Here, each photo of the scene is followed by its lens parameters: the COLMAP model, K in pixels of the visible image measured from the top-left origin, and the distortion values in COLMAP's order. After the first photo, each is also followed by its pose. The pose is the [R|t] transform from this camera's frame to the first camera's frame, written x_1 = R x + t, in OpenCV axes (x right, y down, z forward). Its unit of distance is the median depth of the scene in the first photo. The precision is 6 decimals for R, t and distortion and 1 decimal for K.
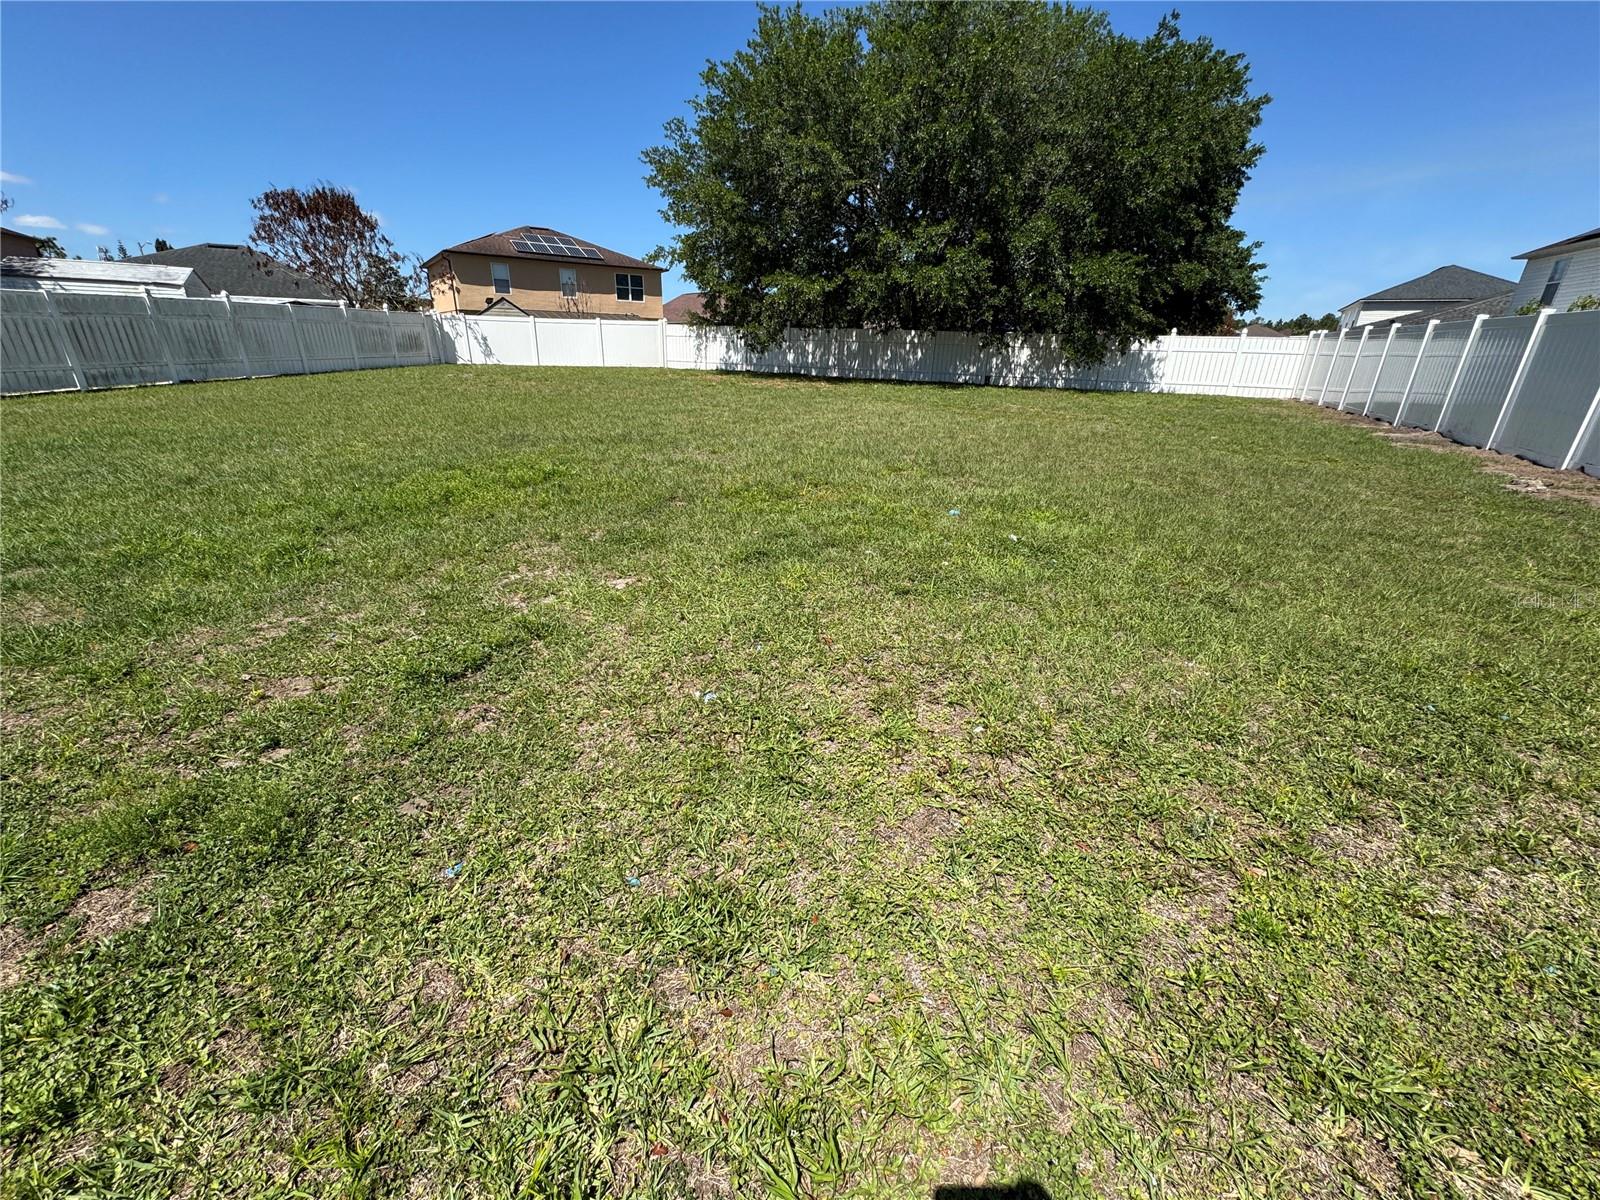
lens RADIAL K [[640.7, 0, 806.7], [0, 640.7, 604.3], [0, 0, 1]] dist [-0.004858, 0.000652]
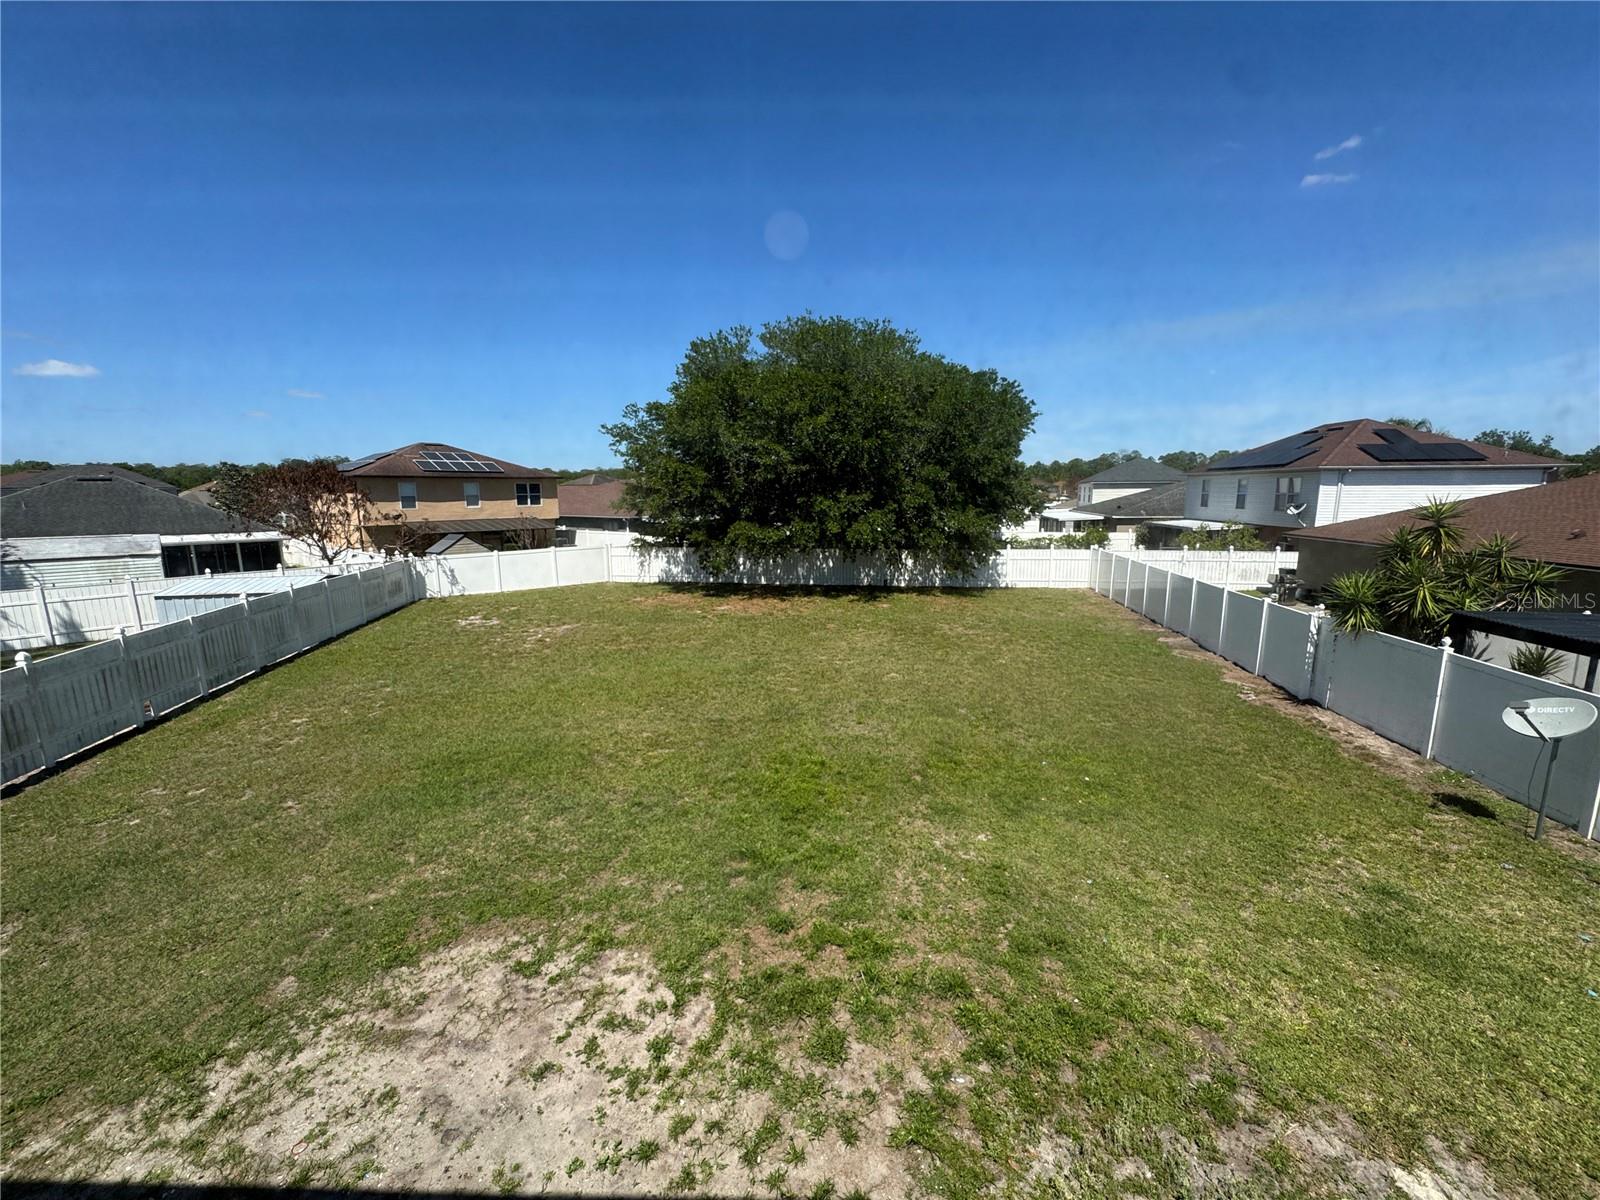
lens RADIAL K [[640.7, 0, 791.4], [0, 640.7, 602.4], [0, 0, 1]] dist [-0.004858, 0.000652]
pose [[0.962414, -0.088418, 0.256792, -0.256651], [0.137096, 0.974375, -0.178318, -0.095347], [-0.234446, 0.206821, 0.949874, -0.220342]]
